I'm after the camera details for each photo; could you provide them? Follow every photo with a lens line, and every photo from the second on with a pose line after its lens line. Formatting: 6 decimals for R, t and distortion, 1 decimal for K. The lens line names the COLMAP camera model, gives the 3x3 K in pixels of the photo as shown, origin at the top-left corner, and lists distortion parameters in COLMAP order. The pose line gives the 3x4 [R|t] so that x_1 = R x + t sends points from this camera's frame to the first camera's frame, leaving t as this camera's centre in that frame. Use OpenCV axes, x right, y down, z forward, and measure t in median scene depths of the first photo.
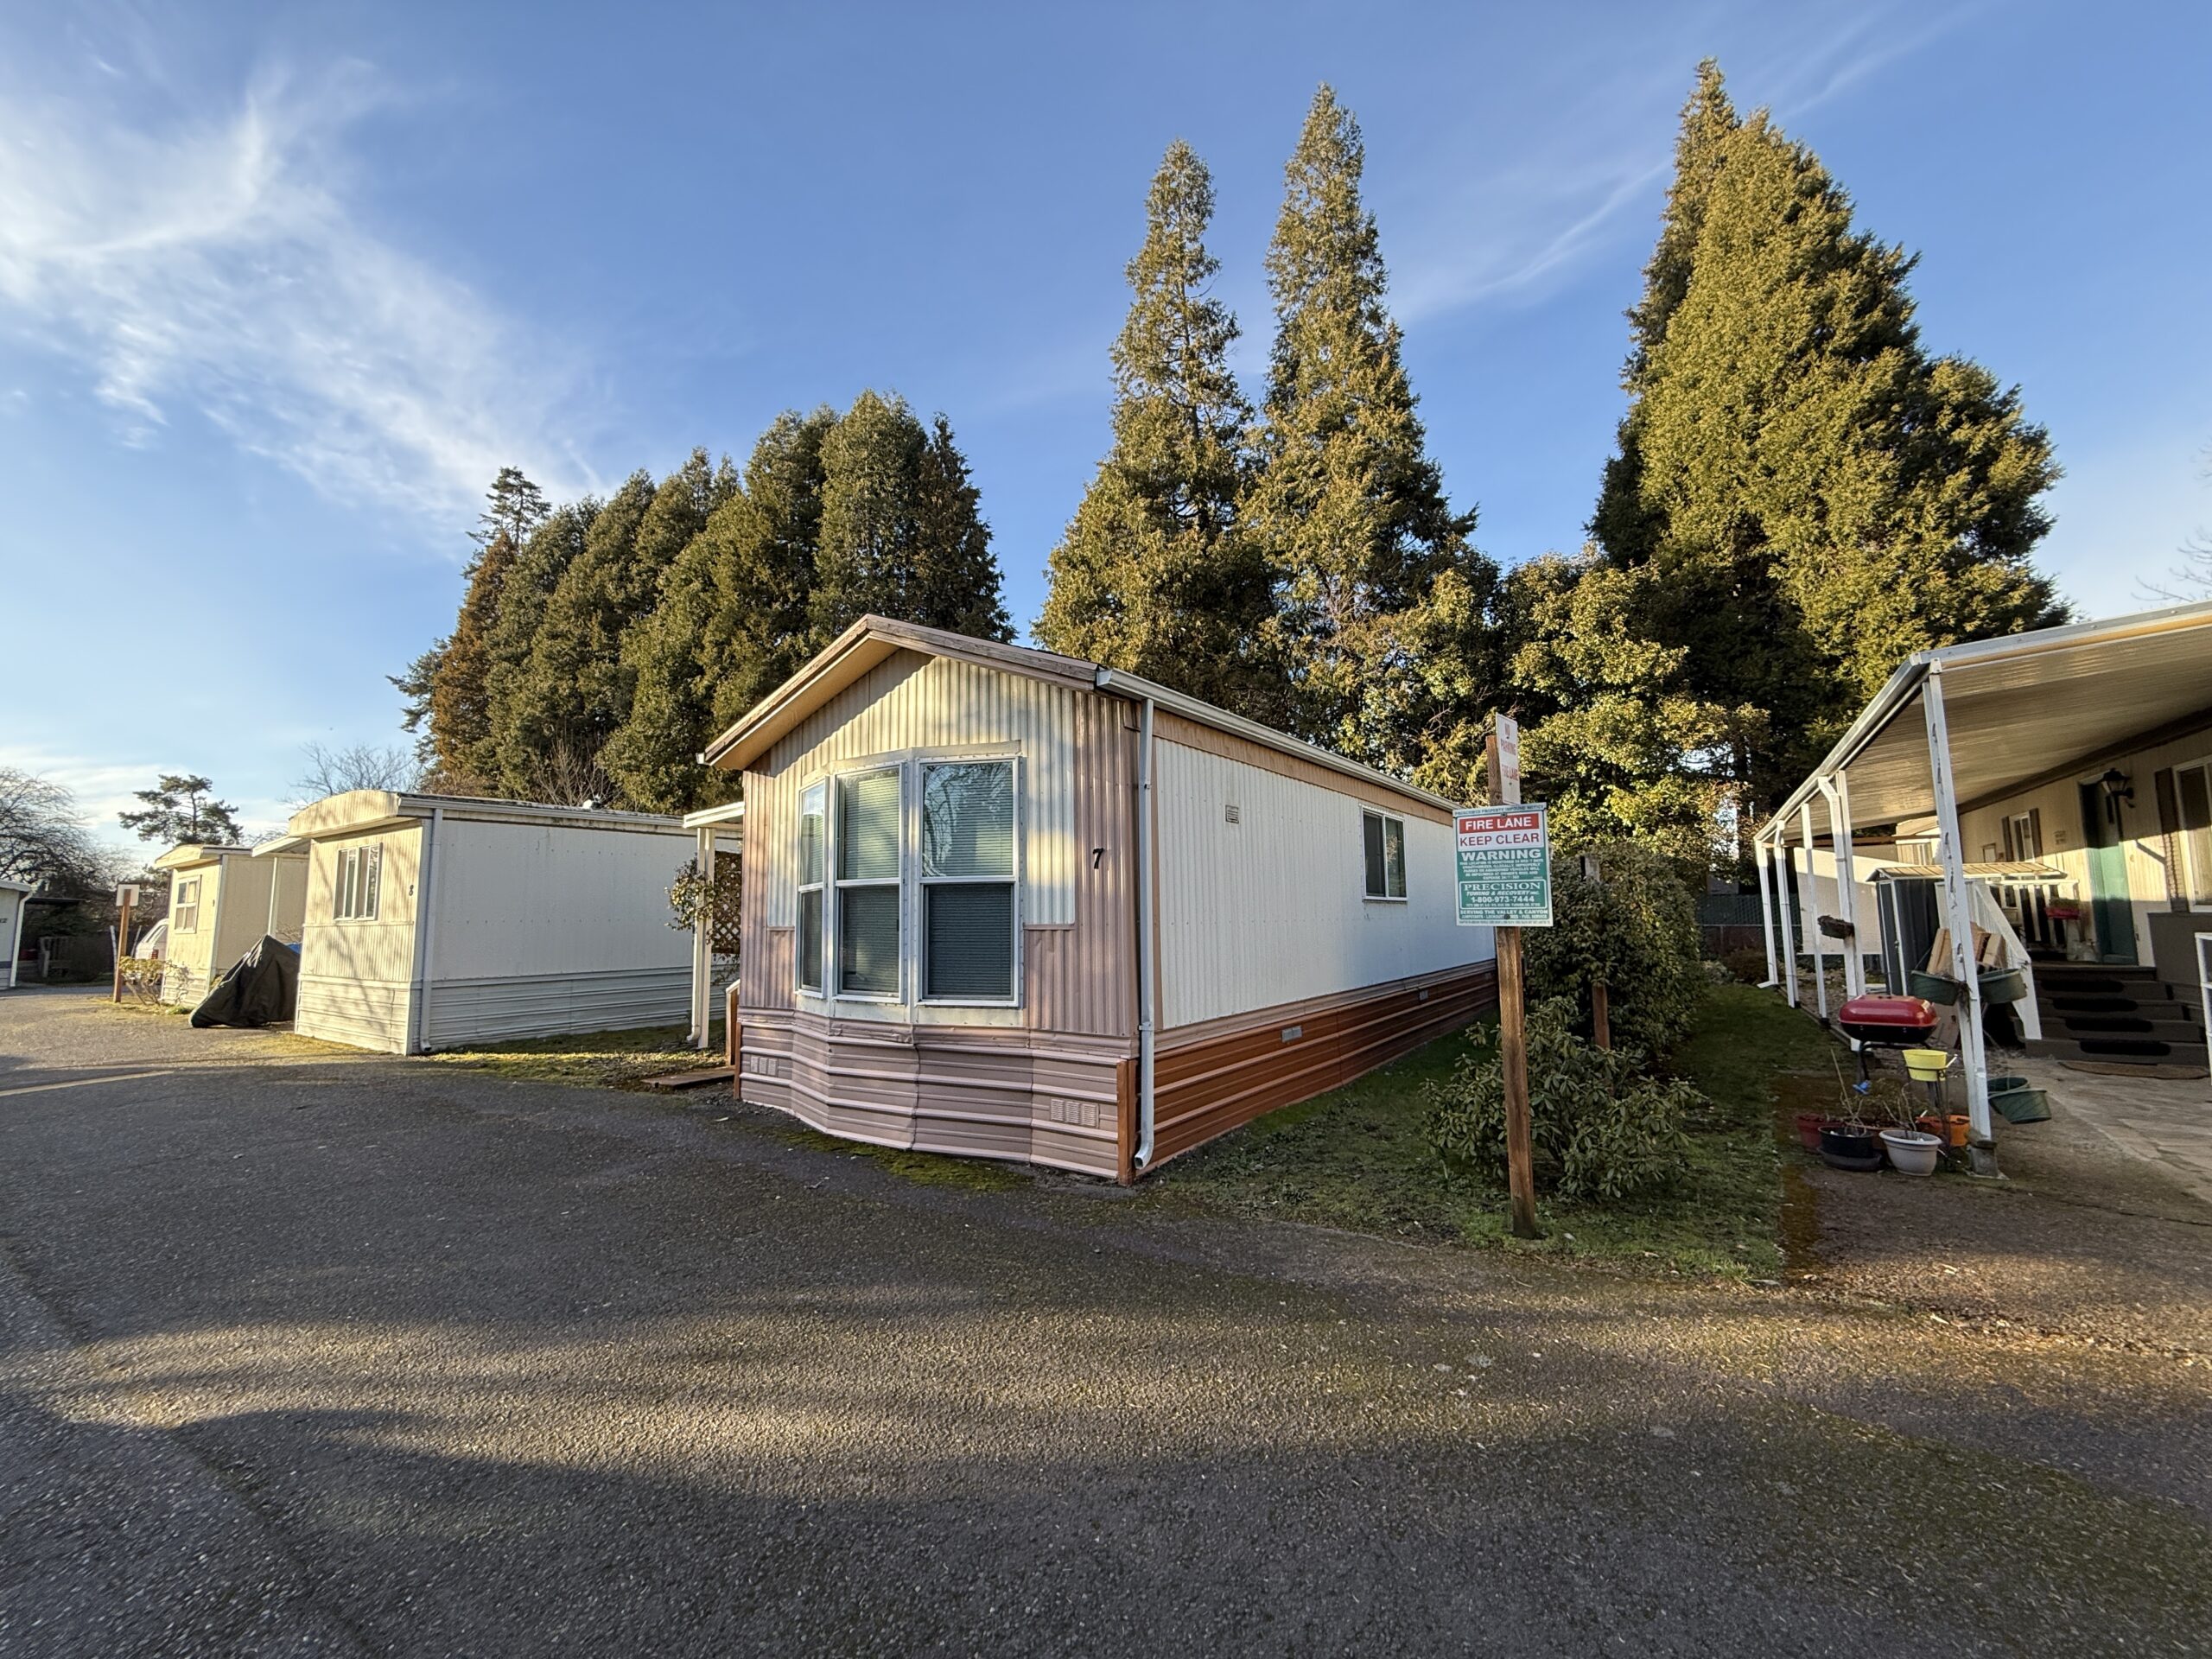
lens RADIAL K [[879.7, 0, 1100.8], [0, 879.7, 828.1], [0, 0, 1]] dist [-0.002135, -0.000533]
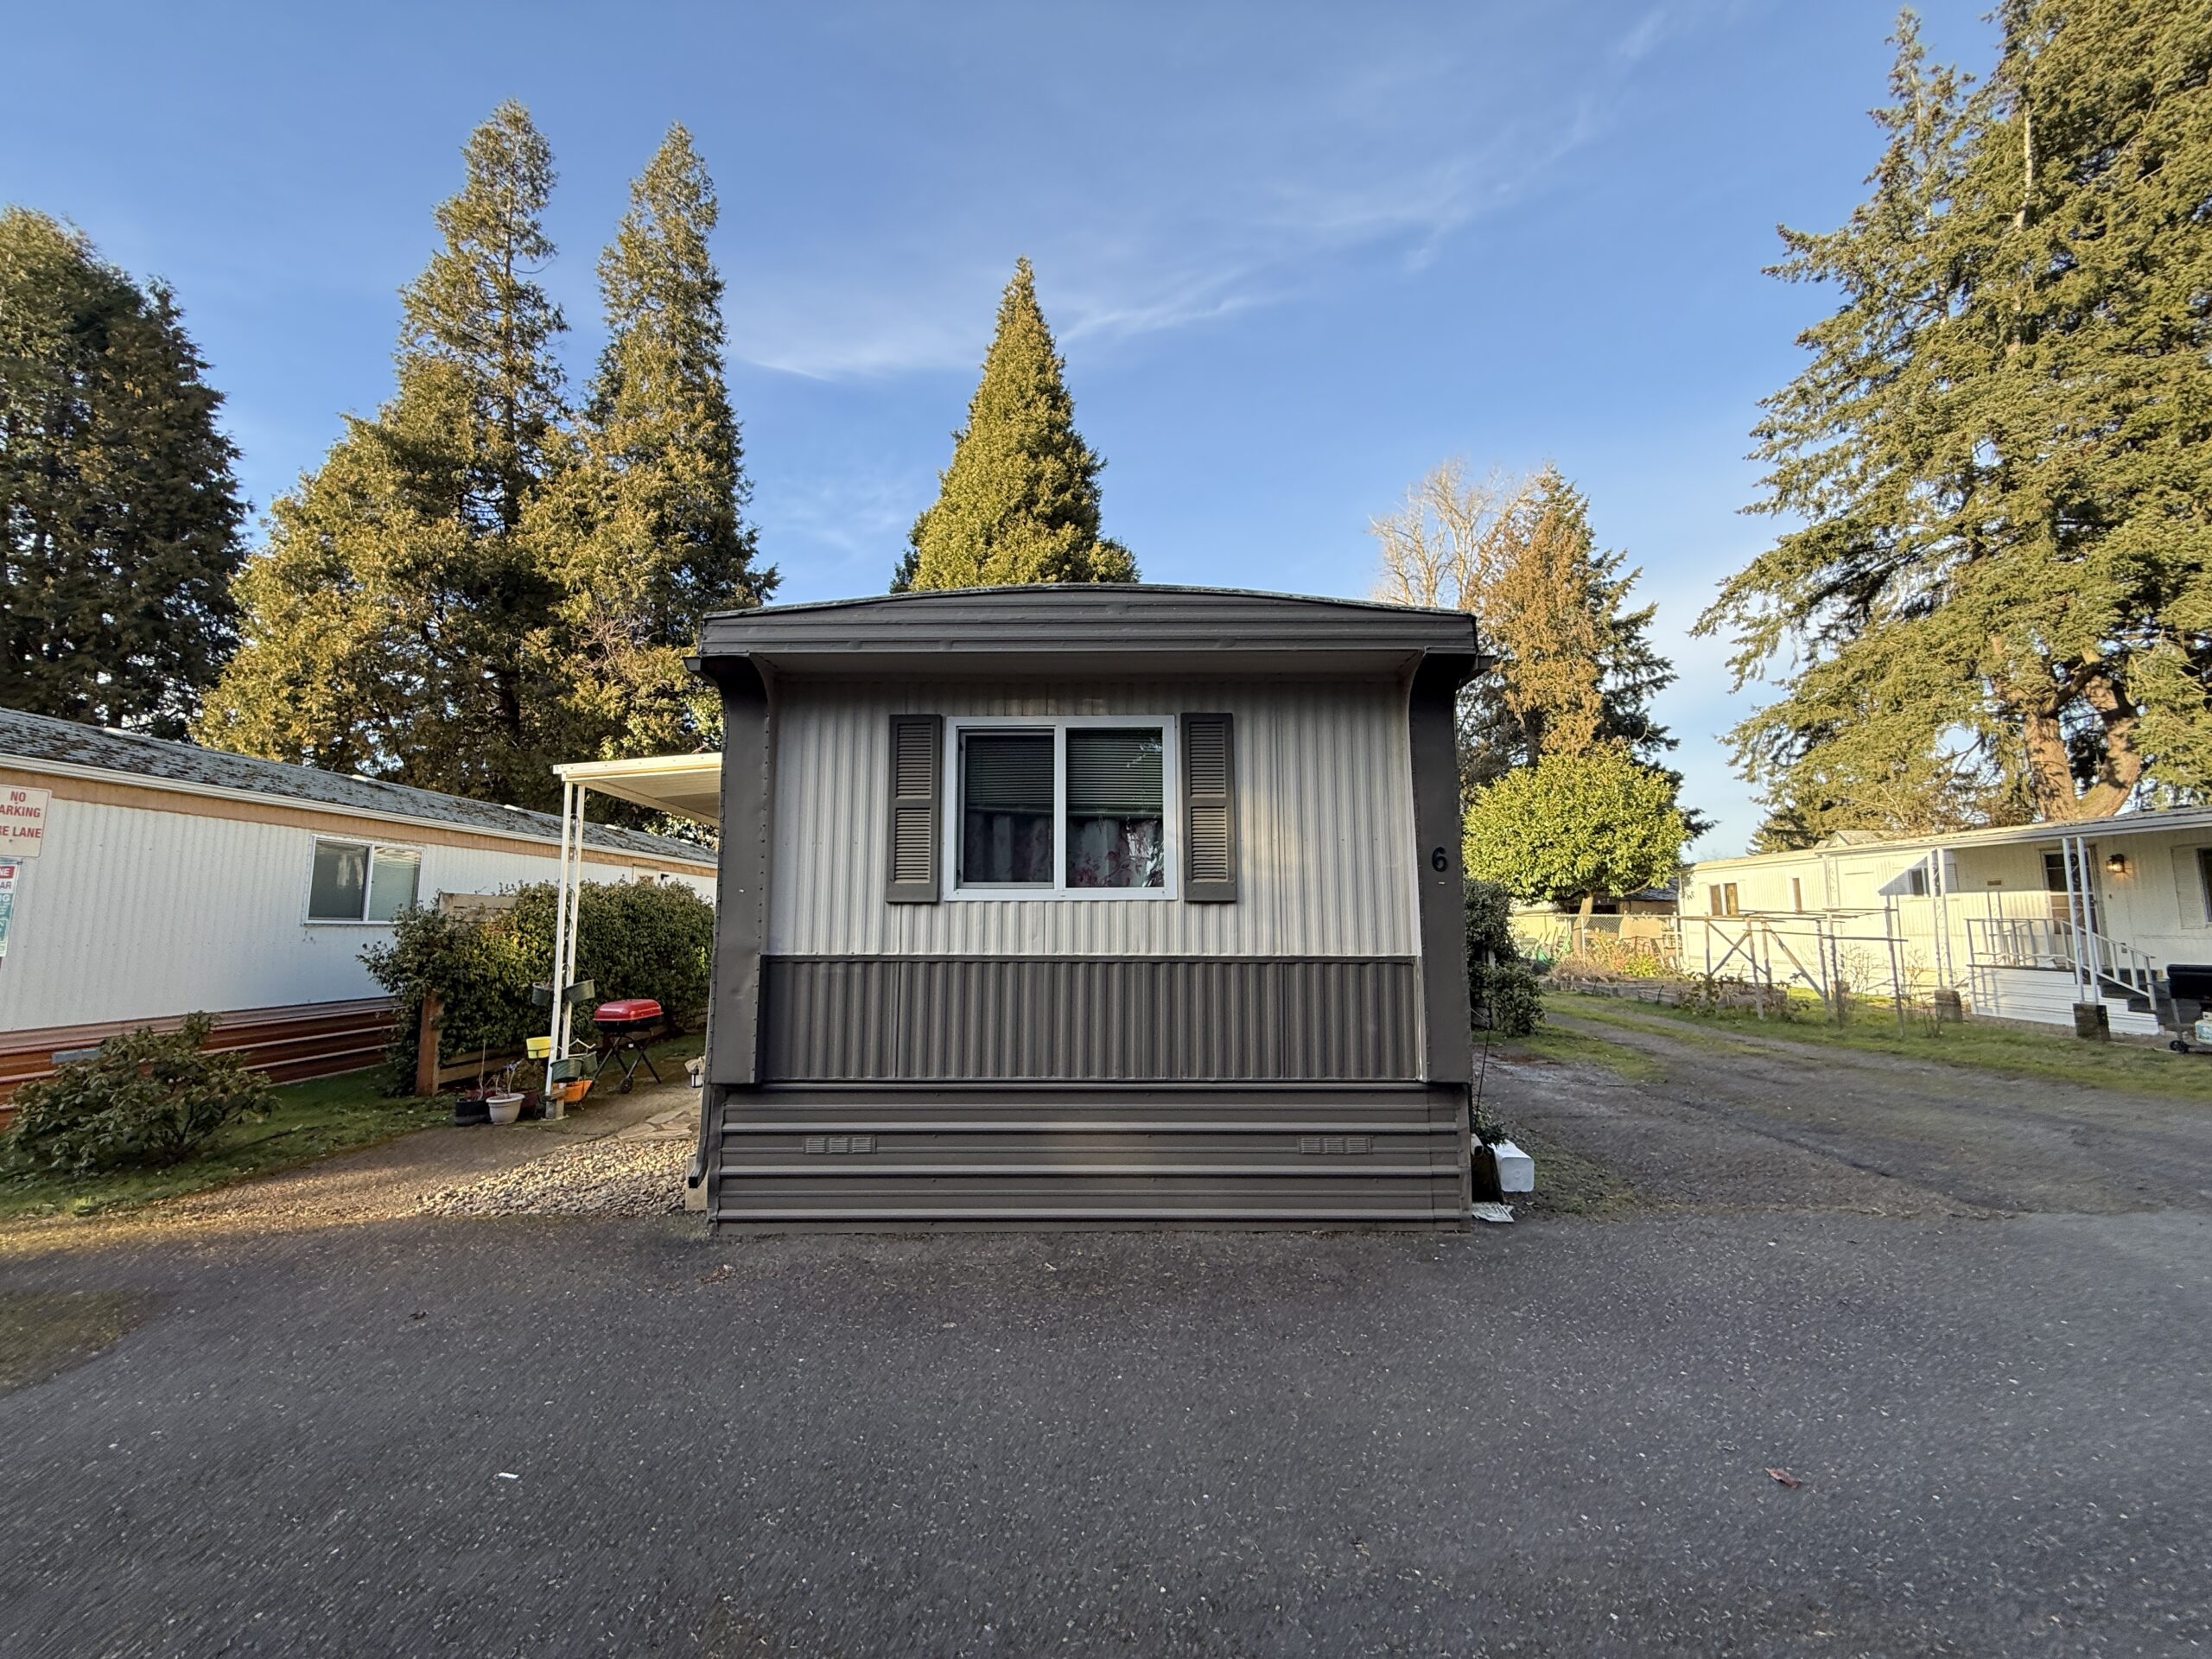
lens RADIAL K [[879.7, 0, 1100.8], [0, 879.7, 828.1], [0, 0, 1]] dist [-0.002135, -0.000533]
pose [[0.834191, 0.070788, 0.546913, 0.180196], [-0.061255, 0.997484, -0.035676, -0.019958], [-0.548062, -0.003740, 0.836429, -0.148188]]
